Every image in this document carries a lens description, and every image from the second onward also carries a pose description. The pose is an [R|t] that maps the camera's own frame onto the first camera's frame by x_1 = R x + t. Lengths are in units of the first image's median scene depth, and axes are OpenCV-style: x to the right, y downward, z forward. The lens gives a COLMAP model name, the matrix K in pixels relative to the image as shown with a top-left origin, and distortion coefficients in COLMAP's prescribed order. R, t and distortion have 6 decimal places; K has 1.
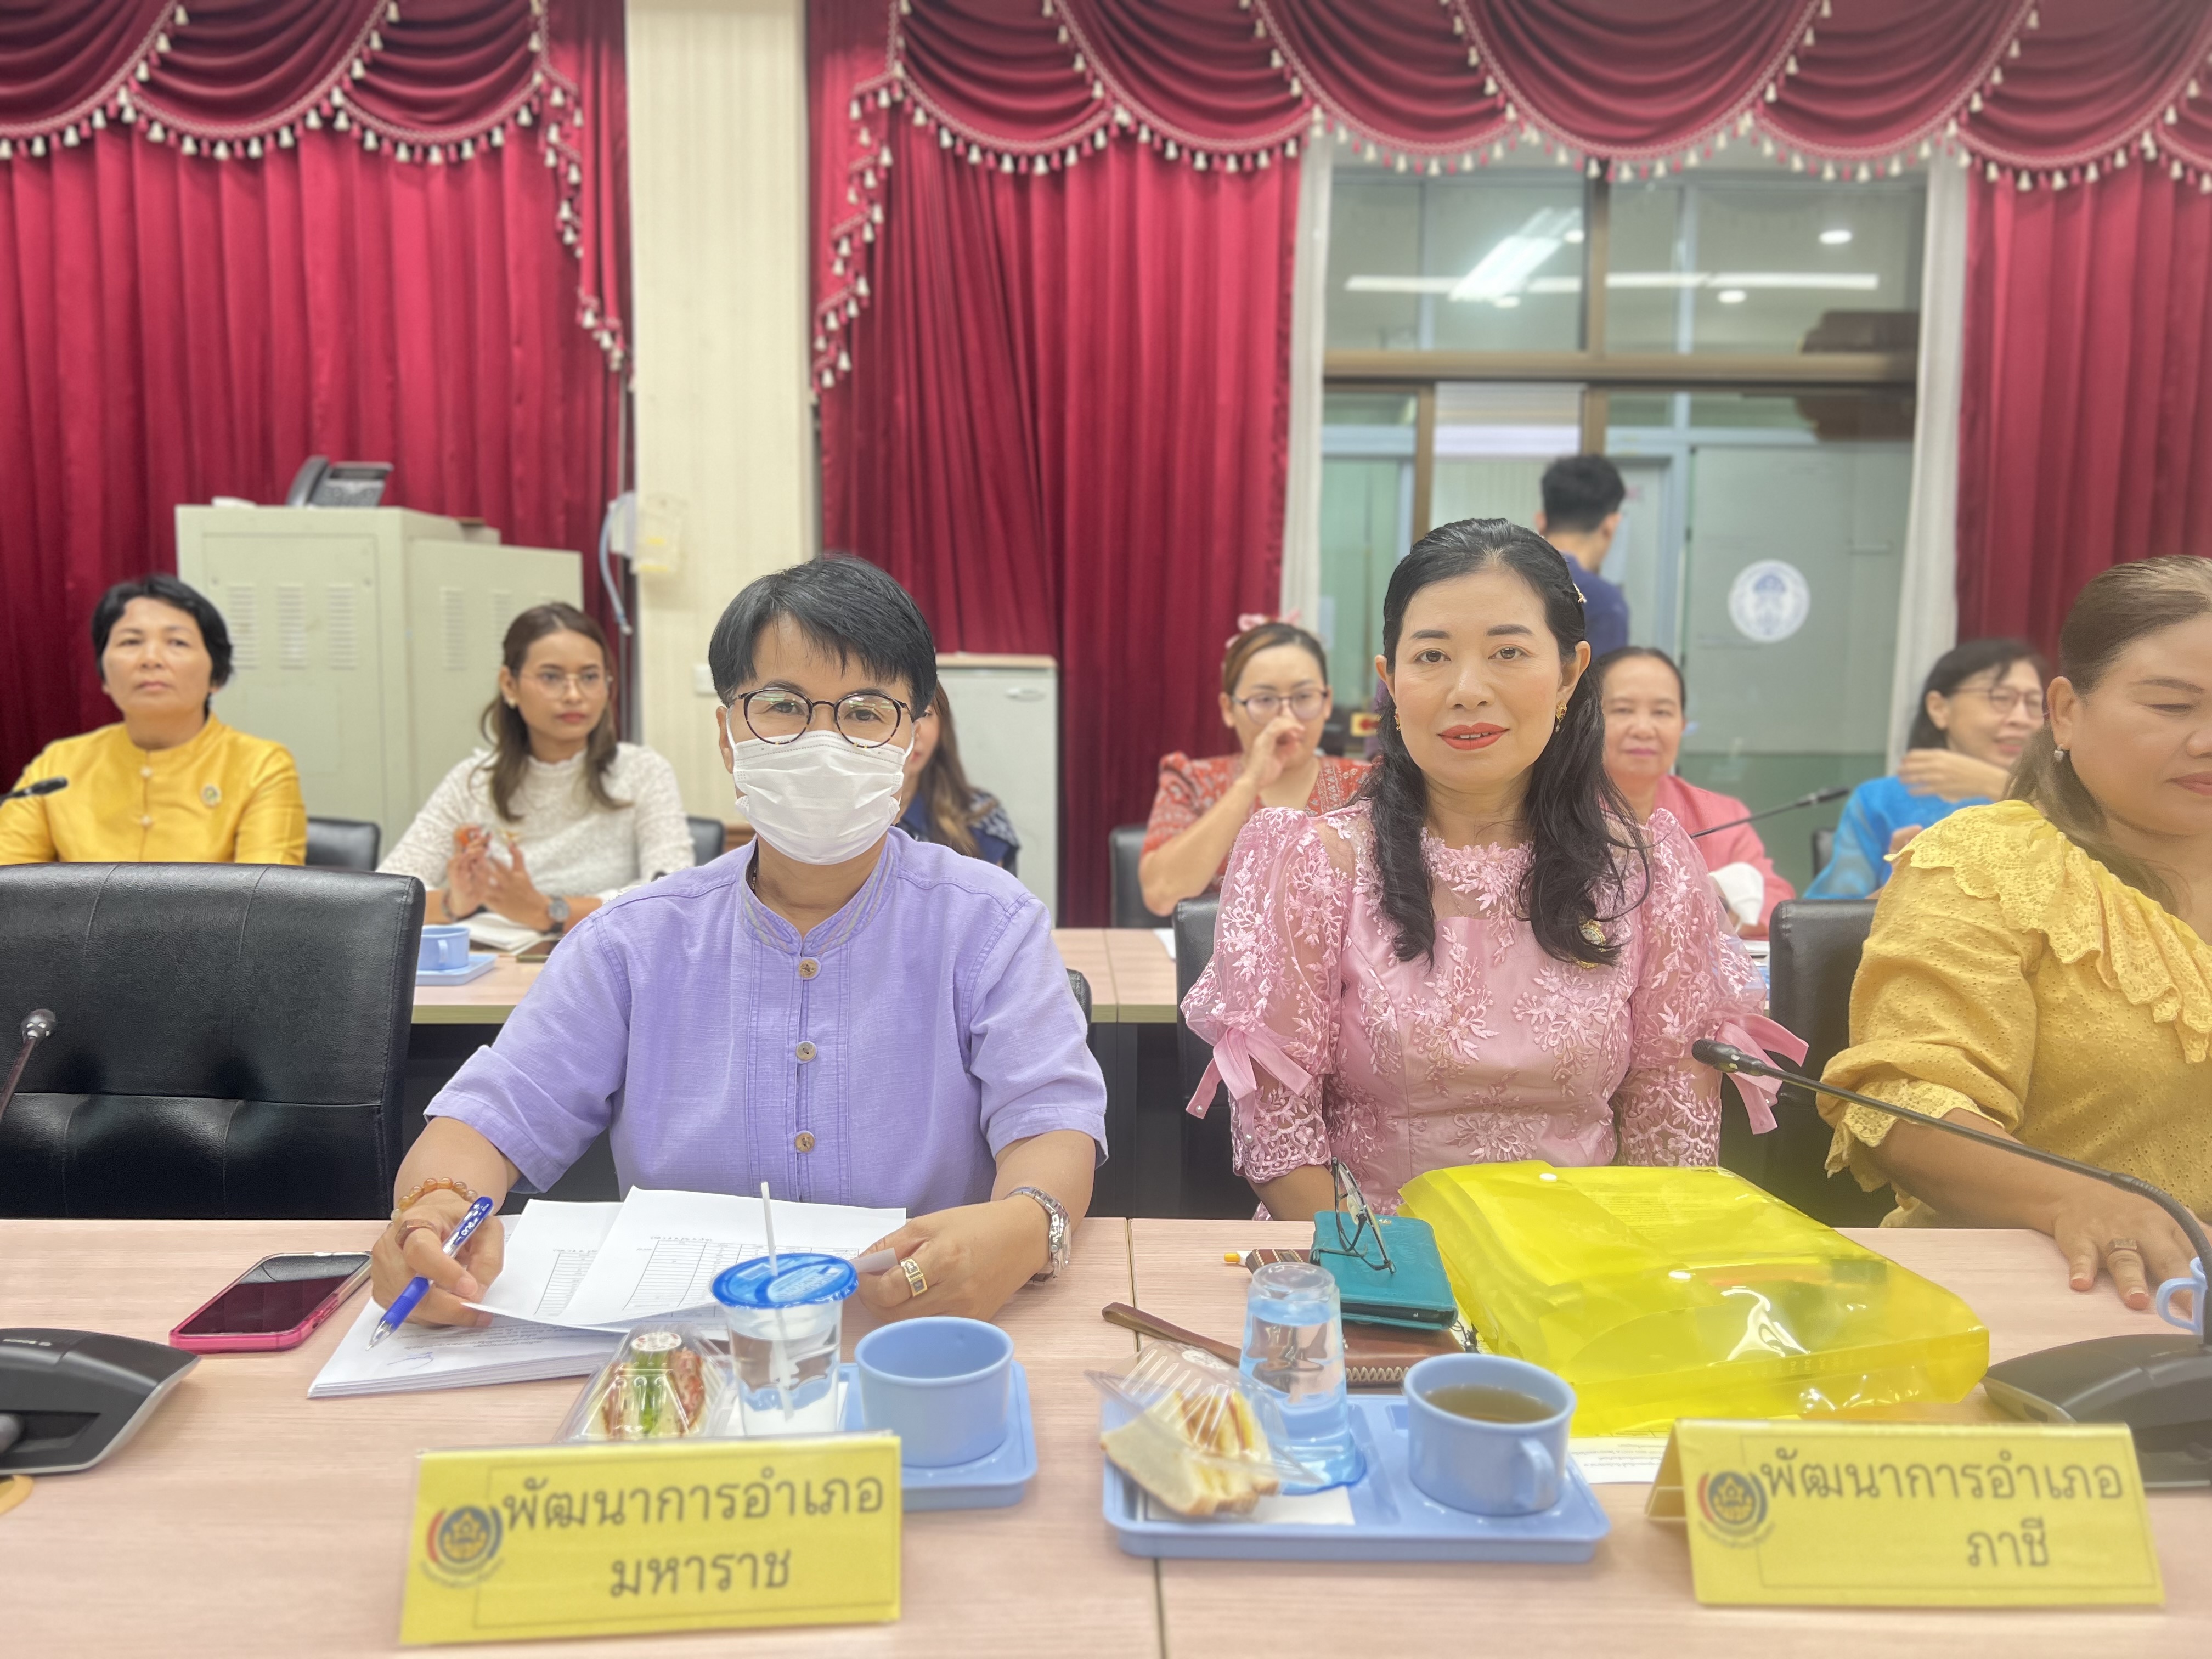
lens RADIAL K [[1677.8, 0, 1095.7], [0, 1677.8, 835.2], [0, 0, 1]] dist [0.050845, -0.053294]
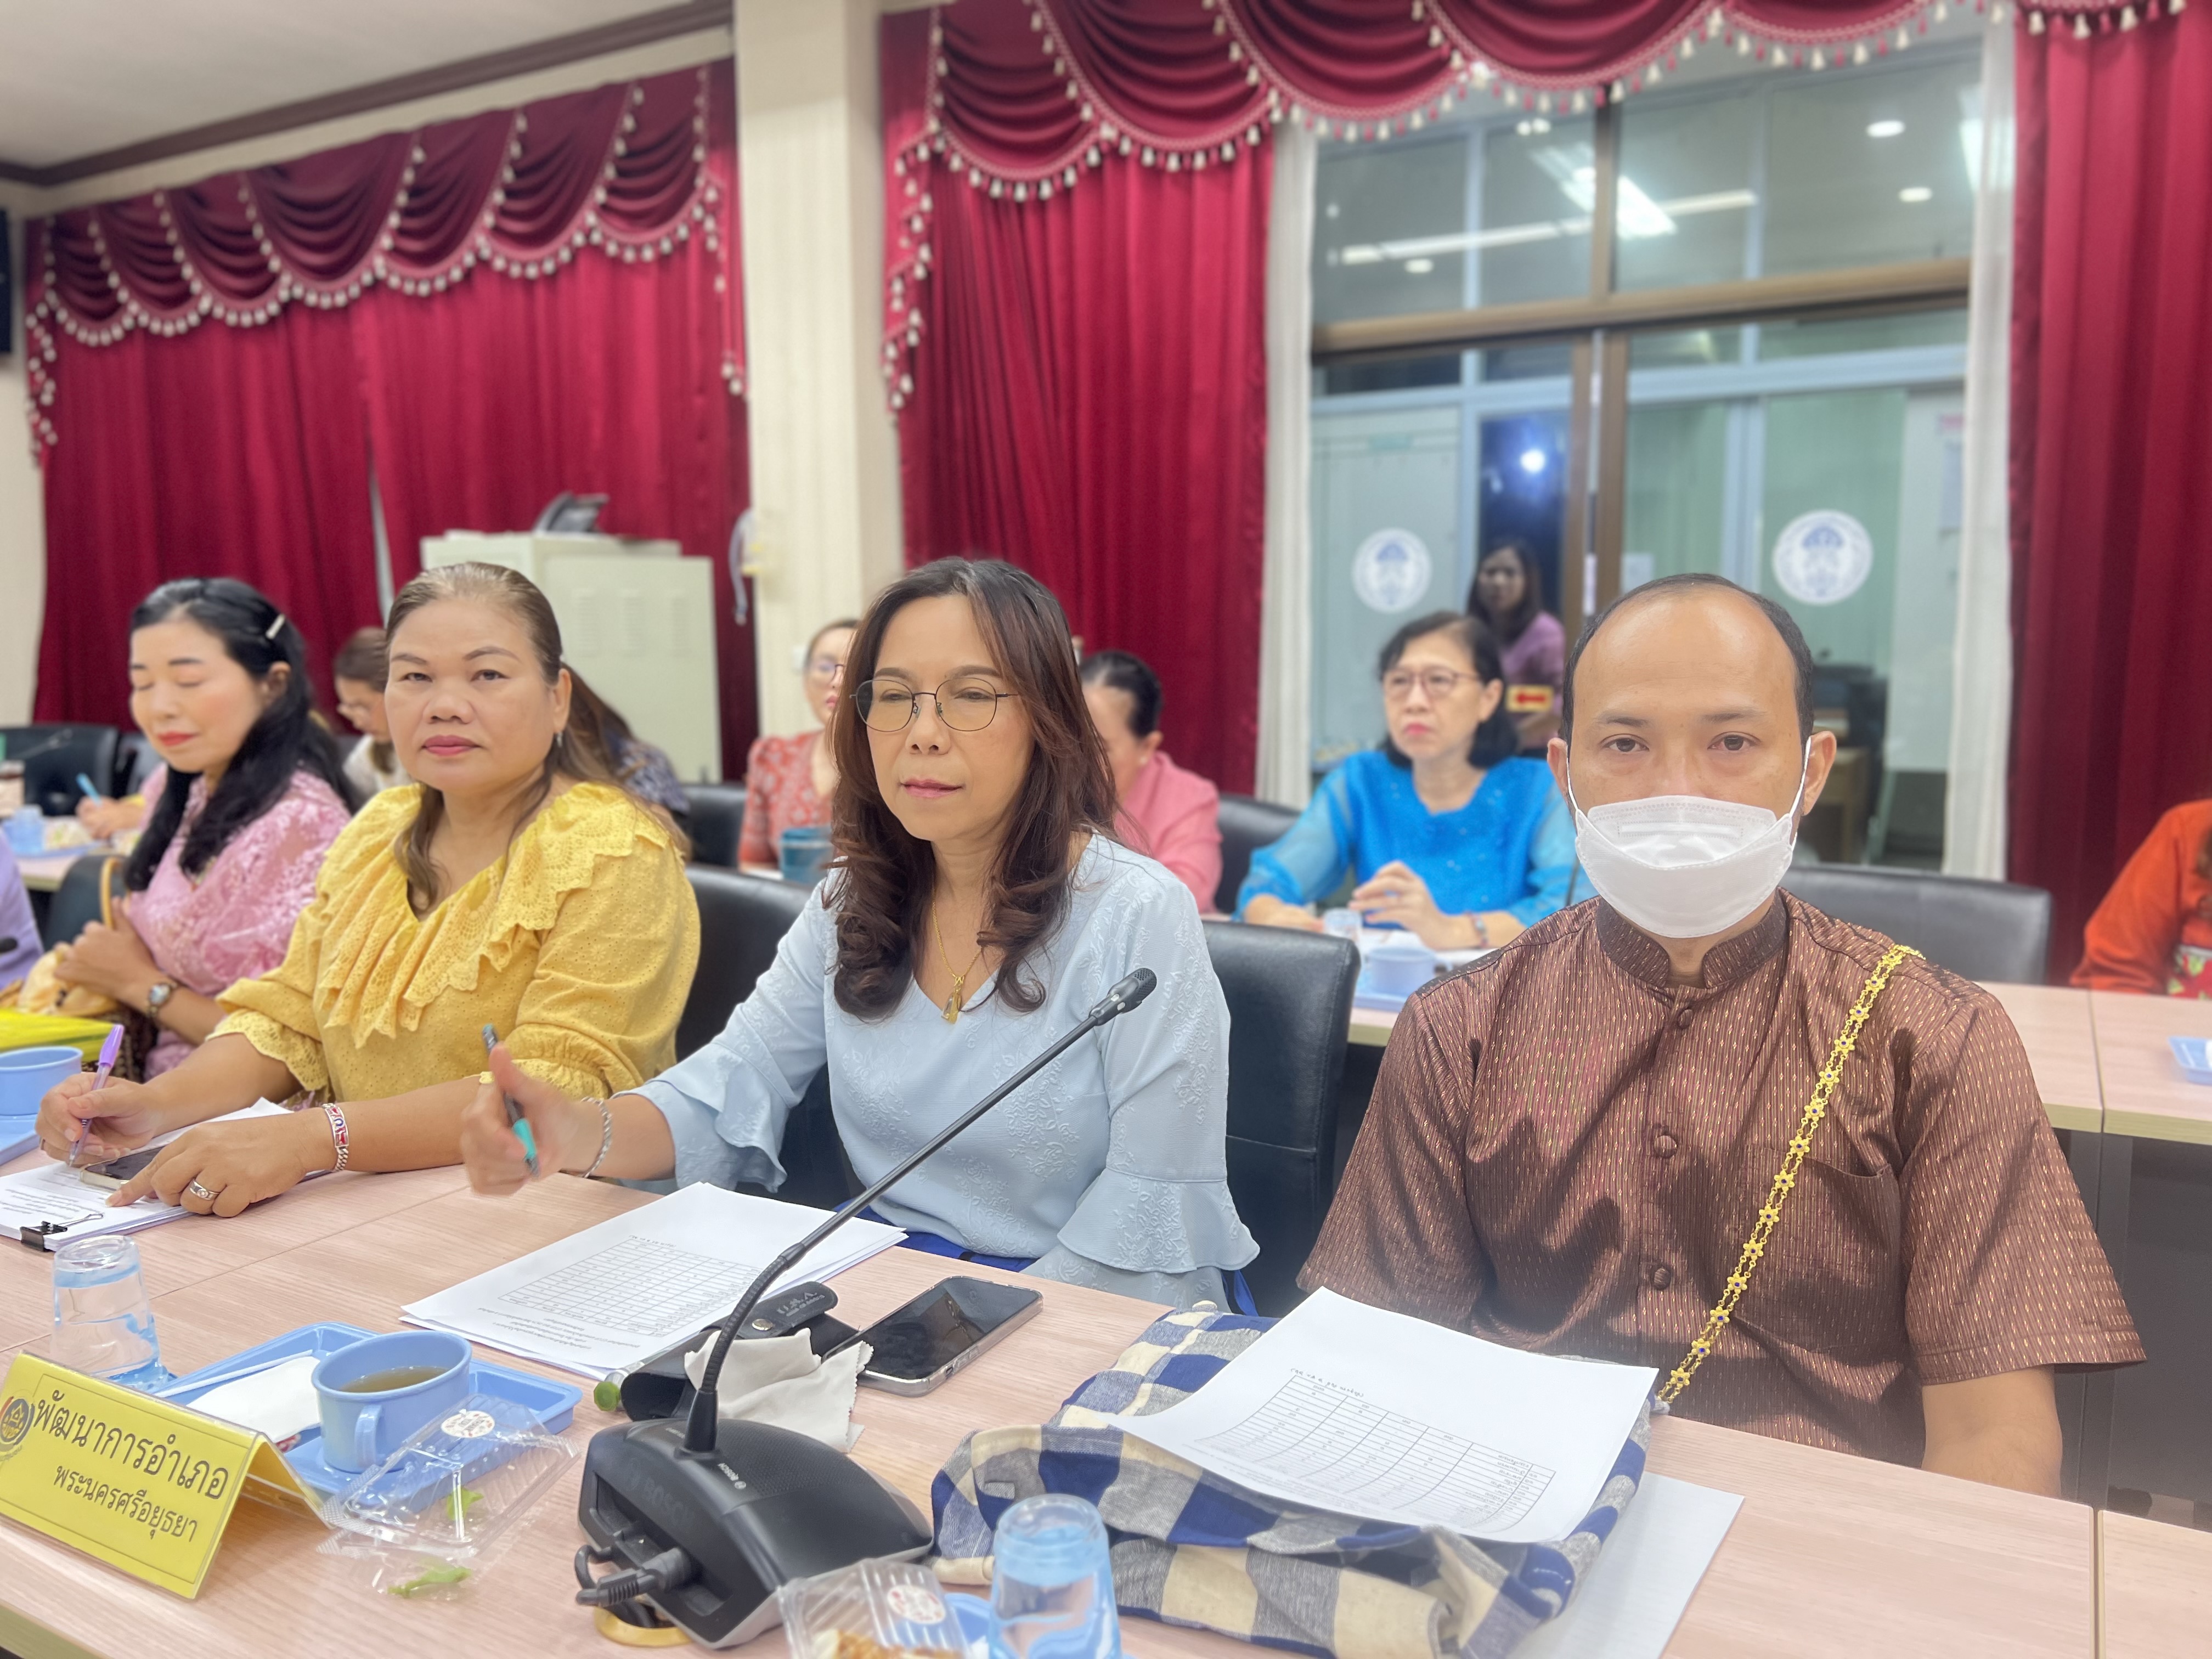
lens RADIAL K [[1677.8, 0, 1055.1], [0, 1677.8, 867.9], [0, 0, 1]] dist [0.050845, -0.053294]
pose [[0.855173, 0.056059, -0.515303, 0.570563], [-0.038629, 0.998263, 0.044493, -0.002308], [0.516902, -0.018143, 0.855852, 0.048252]]
